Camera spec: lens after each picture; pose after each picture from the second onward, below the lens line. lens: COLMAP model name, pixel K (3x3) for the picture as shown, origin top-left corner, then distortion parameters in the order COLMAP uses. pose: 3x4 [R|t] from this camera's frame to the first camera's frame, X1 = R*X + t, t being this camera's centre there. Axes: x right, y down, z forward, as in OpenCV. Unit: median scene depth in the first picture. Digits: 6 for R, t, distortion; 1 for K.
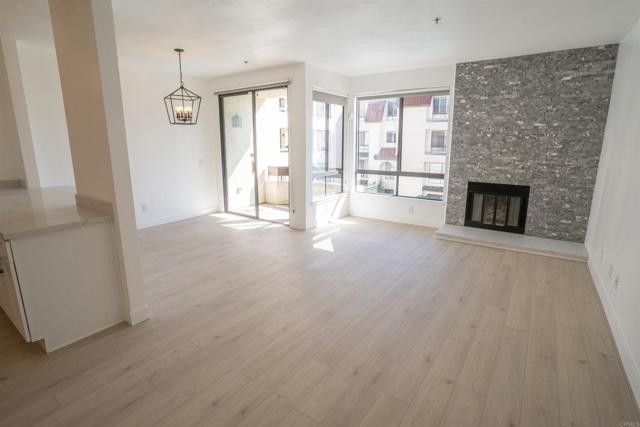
lens RADIAL K [[323.3, 0, 320.0], [0, 323.3, 213.5], [0, 0, 1]] dist [-0.077162, 0.034785]
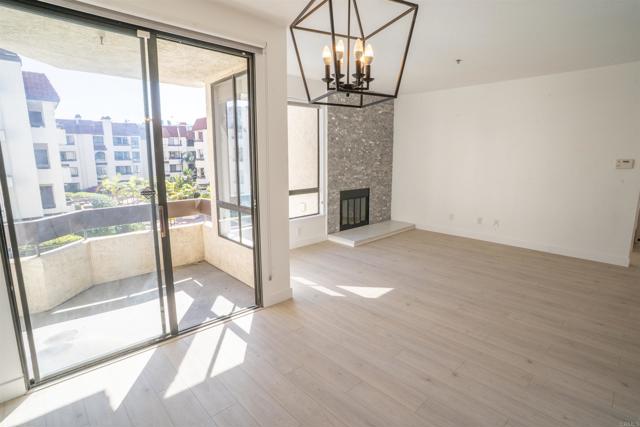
lens RADIAL K [[323.3, 0, 320.0], [0, 323.3, 213.5], [0, 0, 1]] dist [-0.077162, 0.034785]
pose [[0.189700, -0.174100, 0.966283, -0.644787], [0.216608, 0.967326, 0.131764, -0.187100], [-0.957651, 0.184309, 0.221213, 0.826052]]
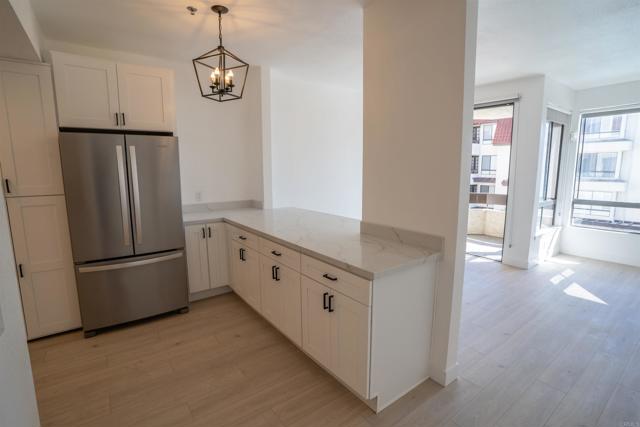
lens RADIAL K [[318.1, 0, 329.5], [0, 318.1, 214.0], [0, 0, 1]] dist [-0.001636, -0.000347]
pose [[0.963462, 0.040731, -0.264729, -0.353664], [-0.059141, 0.996326, -0.061945, -0.011386], [0.261233, 0.075338, 0.962331, 0.048141]]
